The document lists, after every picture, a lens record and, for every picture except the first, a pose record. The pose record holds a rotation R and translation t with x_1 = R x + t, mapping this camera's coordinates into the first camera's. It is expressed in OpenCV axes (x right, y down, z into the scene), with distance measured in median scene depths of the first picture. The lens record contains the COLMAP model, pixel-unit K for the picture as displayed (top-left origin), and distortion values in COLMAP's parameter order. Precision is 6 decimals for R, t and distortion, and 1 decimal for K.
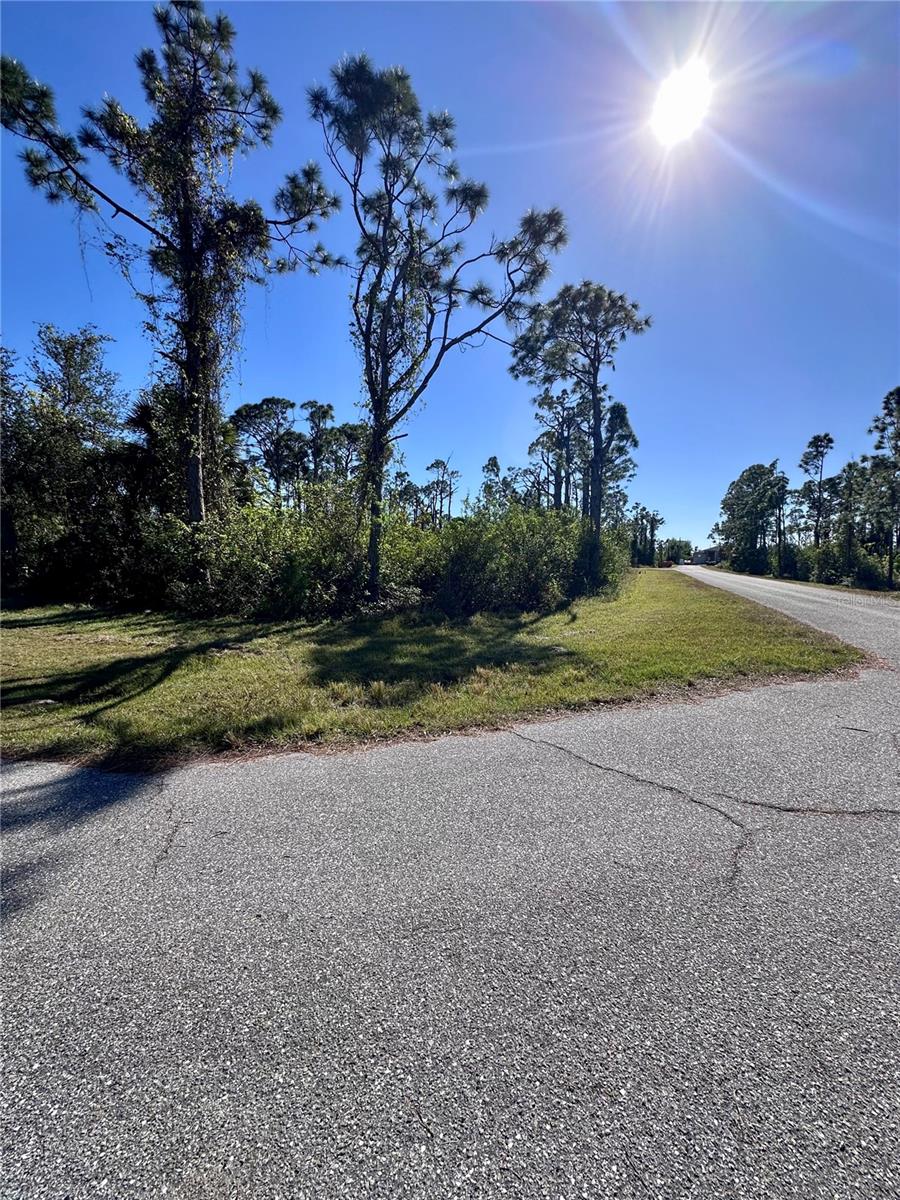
lens RADIAL K [[478.8, 0, 452.2], [0, 478.8, 603.3], [0, 0, 1]] dist [-0.002694, 0.000741]
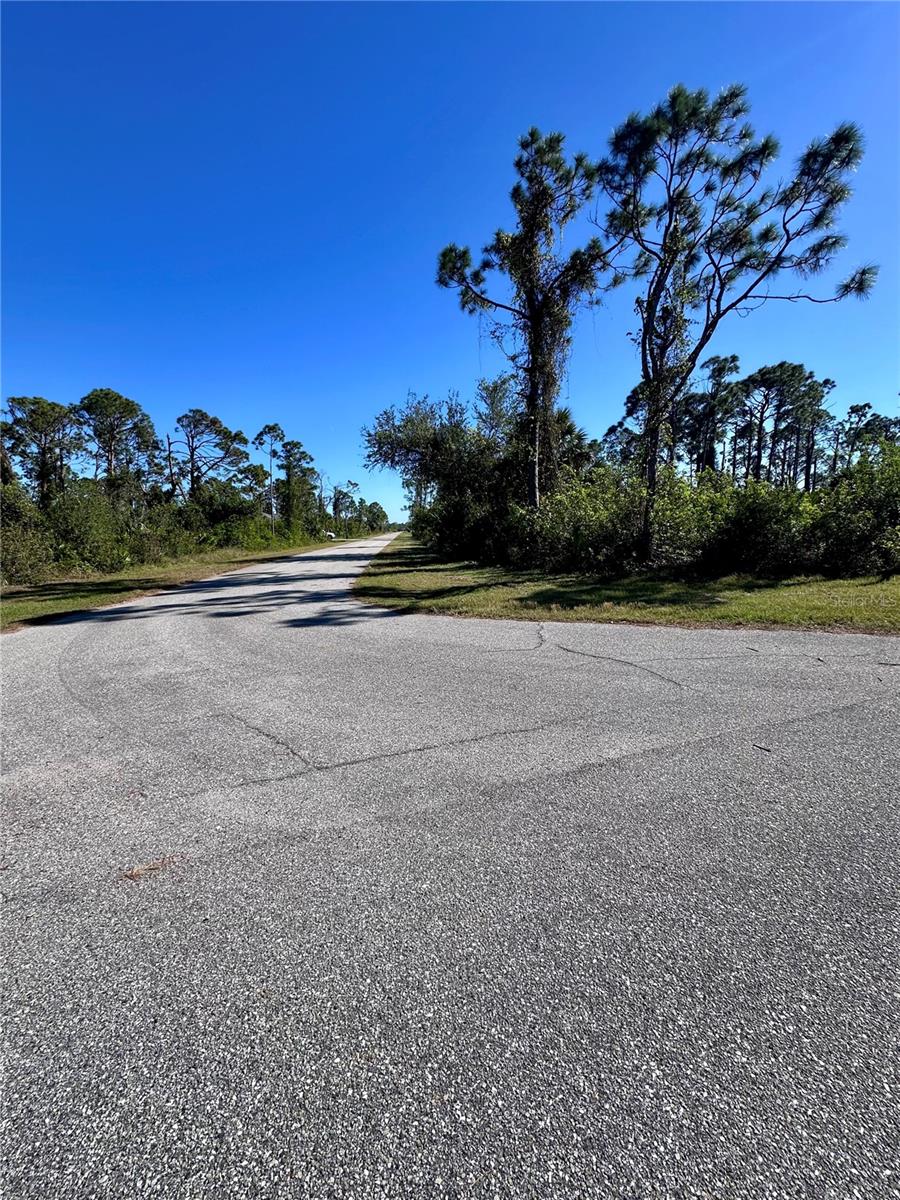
lens RADIAL K [[478.8, 0, 448.4], [0, 478.8, 600.4], [0, 0, 1]] dist [-0.002694, 0.000741]
pose [[0.657860, 0.070748, -0.749810, 0.398617], [-0.024306, 0.997054, 0.072750, 0.017088], [0.752748, -0.029635, 0.657642, -0.154207]]
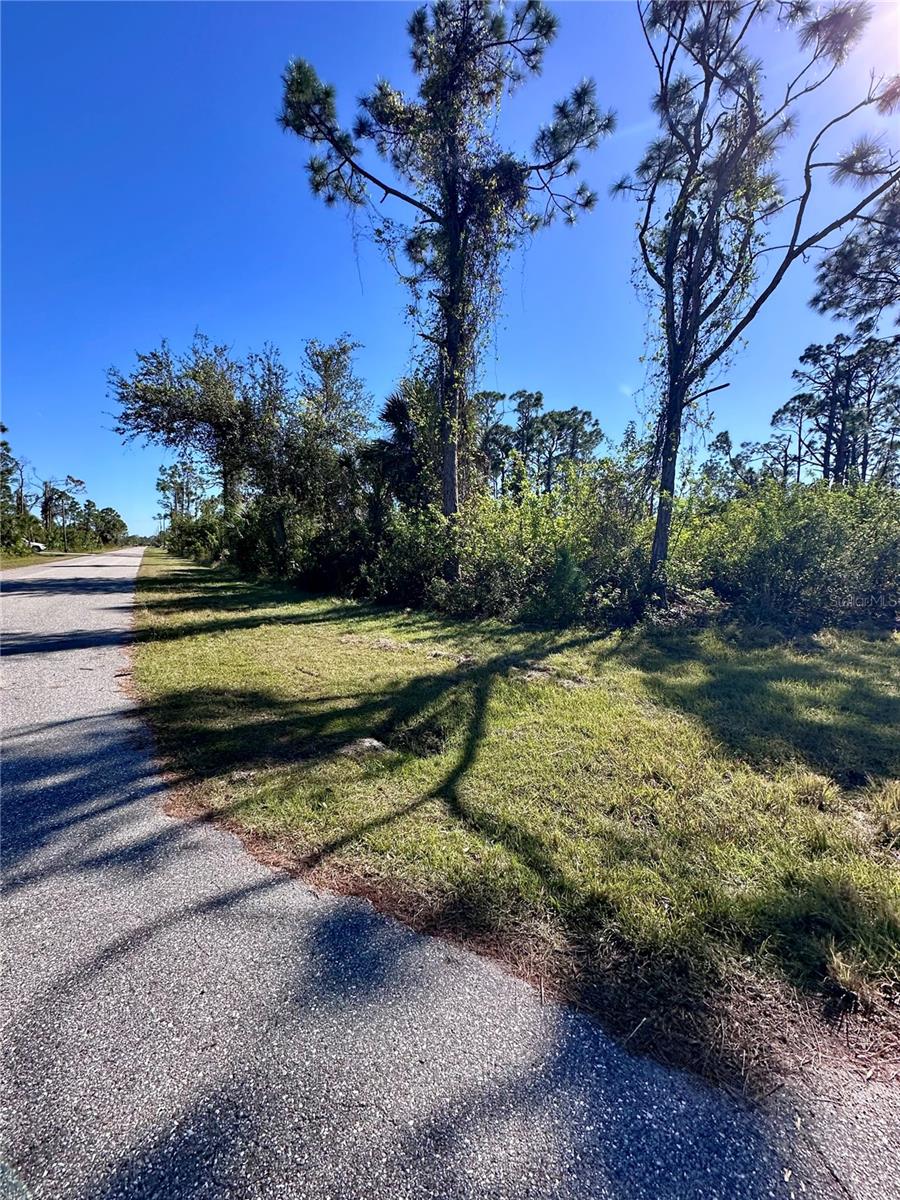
lens RADIAL K [[478.8, 0, 452.2], [0, 478.8, 604.3], [0, 0, 1]] dist [-0.002694, 0.000741]
pose [[0.929155, 0.035630, -0.367969, -0.180489], [-0.029979, 0.999329, 0.021064, -0.014046], [0.368472, -0.008540, 0.929599, 0.134562]]
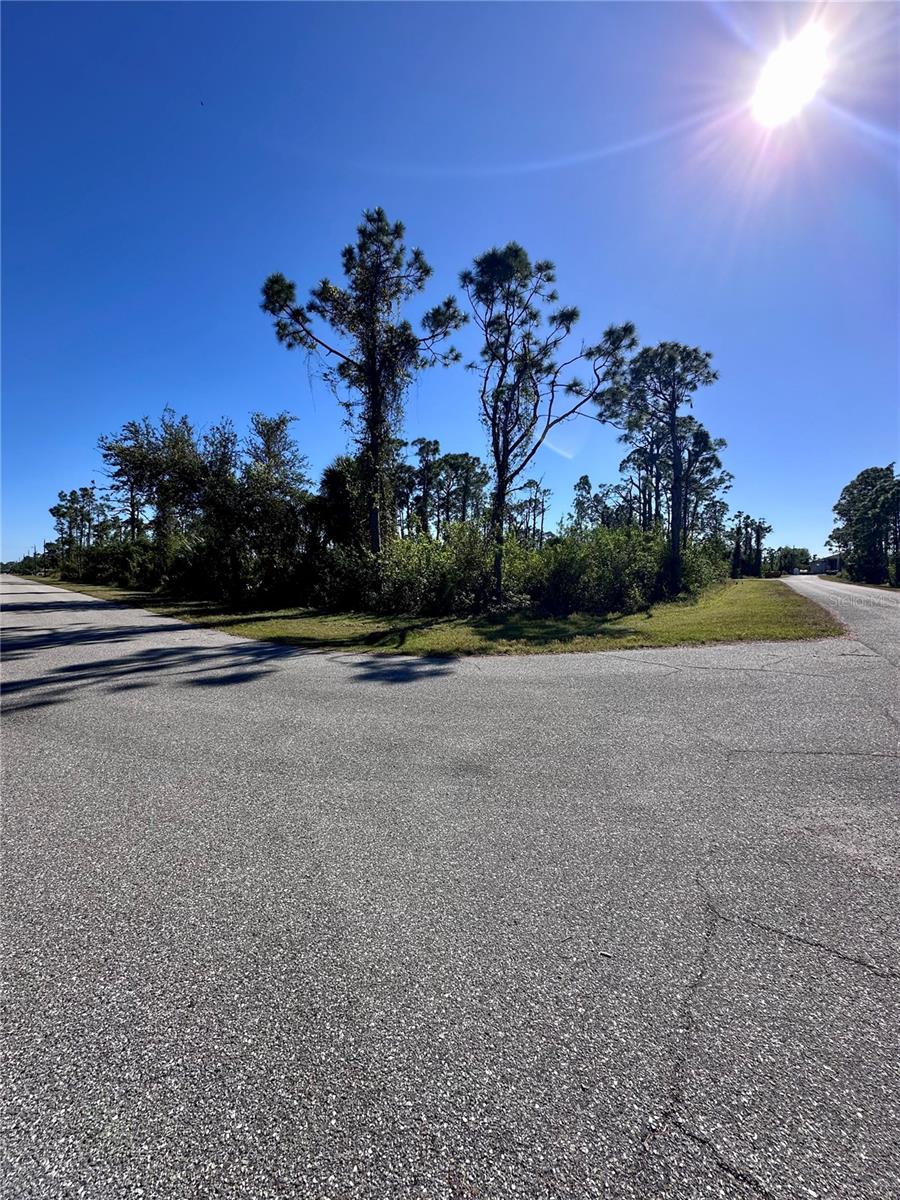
lens RADIAL K [[478.8, 0, 449.2], [0, 478.8, 600.4], [0, 0, 1]] dist [-0.002694, 0.000741]
pose [[0.981508, -0.006935, -0.191298, -0.033407], [-0.000040, 0.999336, -0.036430, 0.033342], [0.191423, 0.035764, 0.980856, -0.384136]]
